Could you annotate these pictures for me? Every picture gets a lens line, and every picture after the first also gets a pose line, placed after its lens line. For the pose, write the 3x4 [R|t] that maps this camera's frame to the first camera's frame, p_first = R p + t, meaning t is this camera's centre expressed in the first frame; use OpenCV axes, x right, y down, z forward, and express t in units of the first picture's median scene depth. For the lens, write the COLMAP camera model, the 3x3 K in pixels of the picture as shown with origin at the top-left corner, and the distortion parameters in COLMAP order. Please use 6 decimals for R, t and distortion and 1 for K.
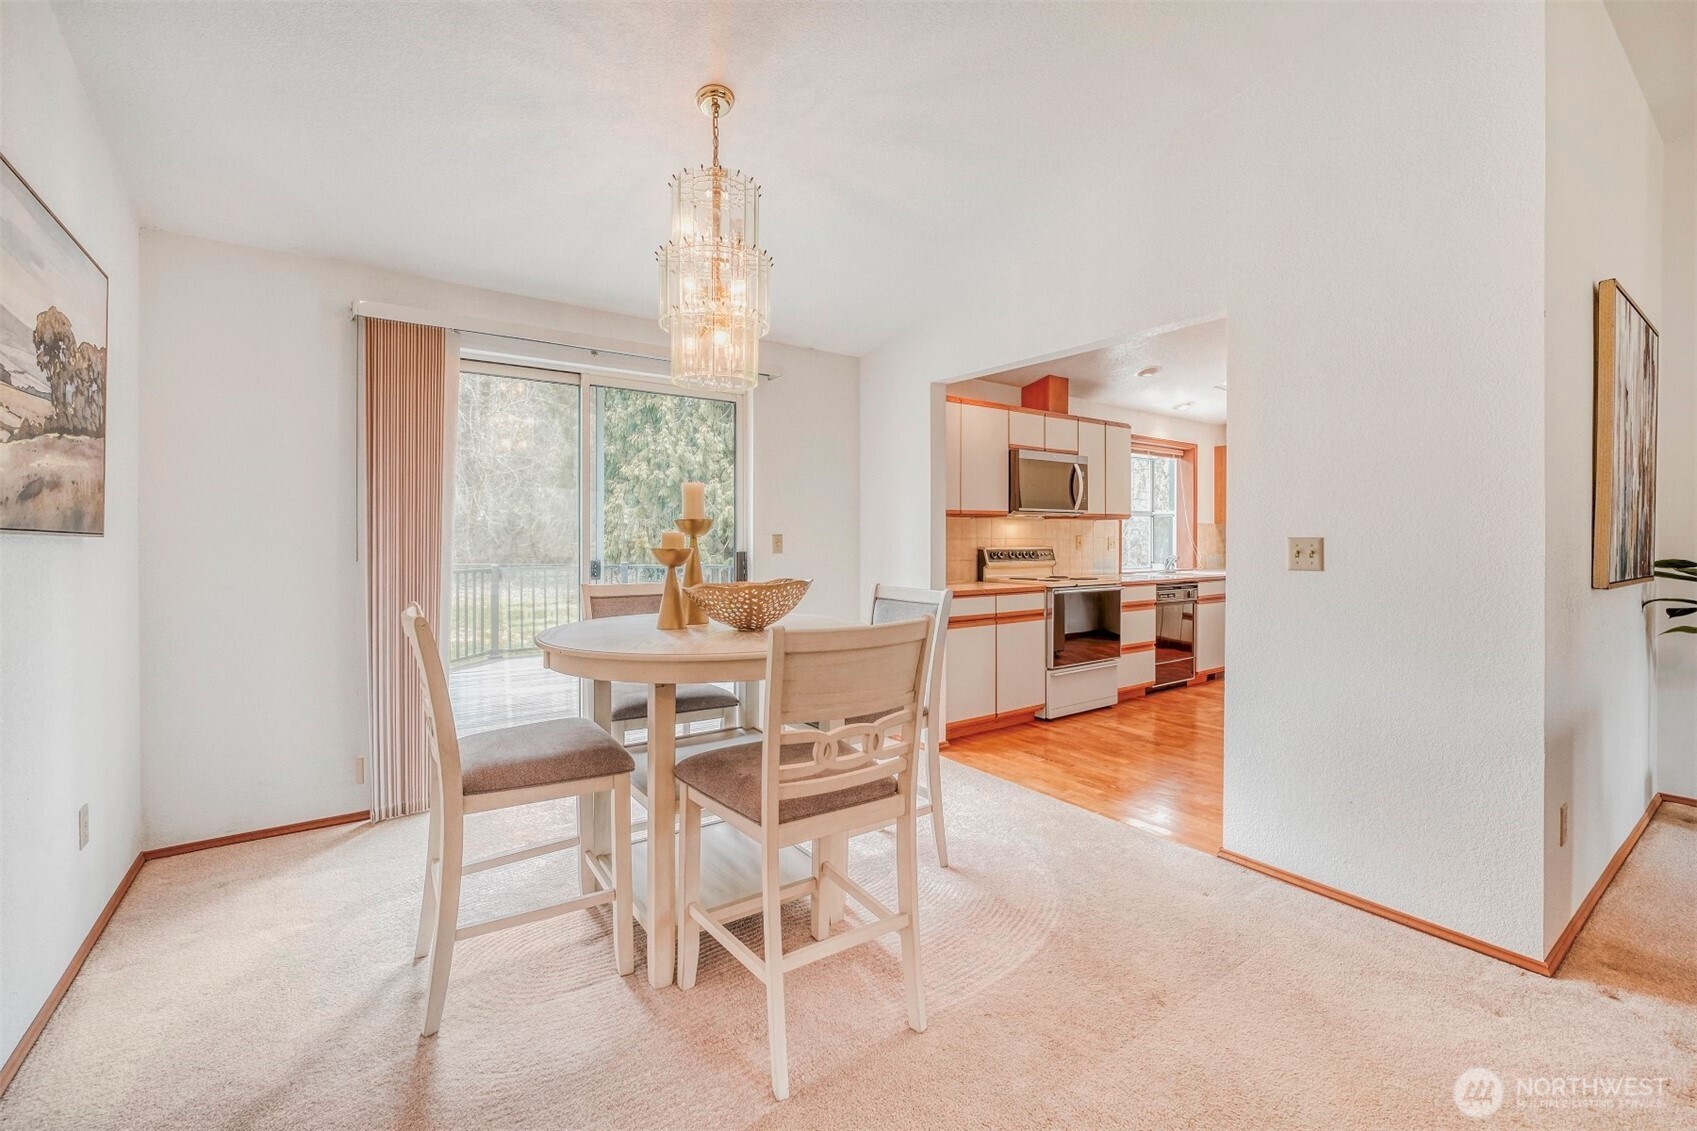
lens RADIAL K [[726.3, 0, 849.7], [0, 726.3, 531.4], [0, 0, 1]] dist [-0.016590, 0.000021]
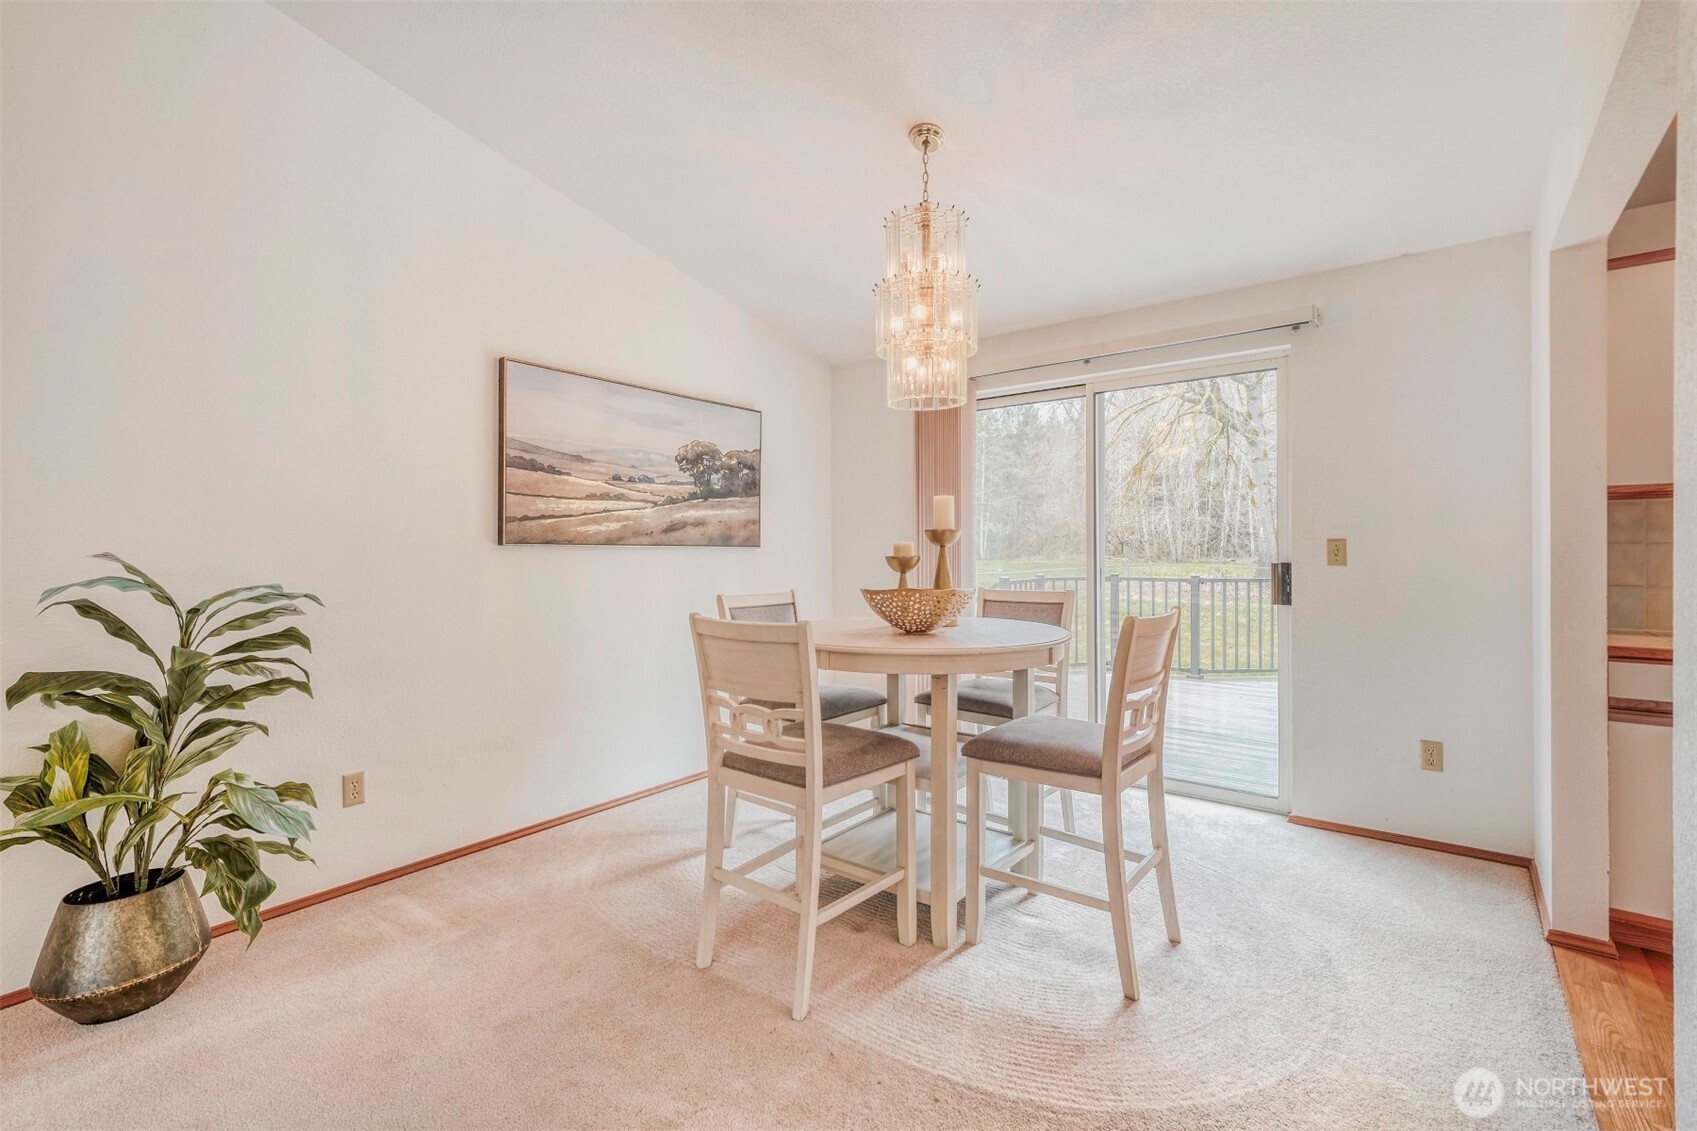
lens RADIAL K [[789.7, 0, 844.1], [0, 789.7, 536.9], [0, 0, 1]] dist [0.031421, 0.000188]
pose [[0.259458, -0.013080, -0.965666, 0.458557], [0.016131, 0.999827, -0.009208, 0.001289], [0.965620, -0.013188, 0.259624, 0.283934]]
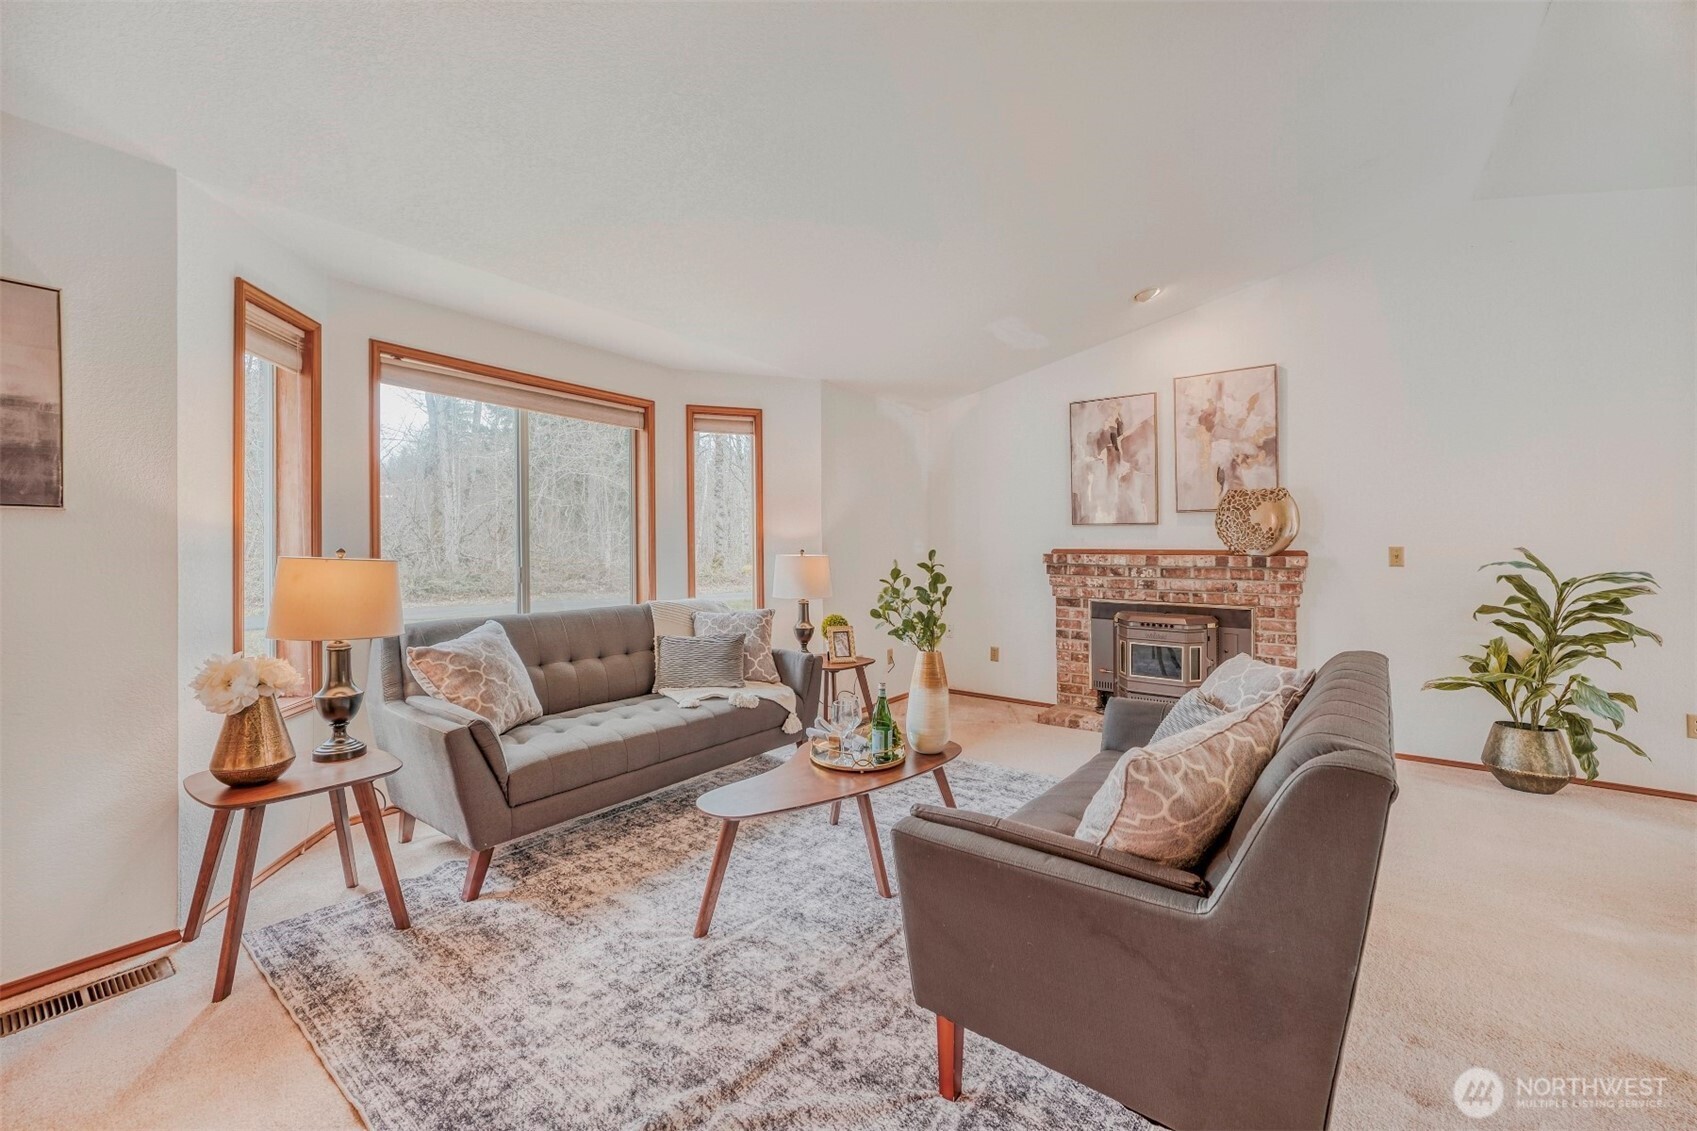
lens RADIAL K [[676.8, 0, 850.4], [0, 676.8, 551.6], [0, 0, 1]] dist [-0.009180, -0.000028]
pose [[-0.967783, -0.004814, -0.251741, 0.791468], [-0.003303, 0.999974, -0.006422, 0.009184], [0.251766, -0.005383, -0.967773, 0.525377]]
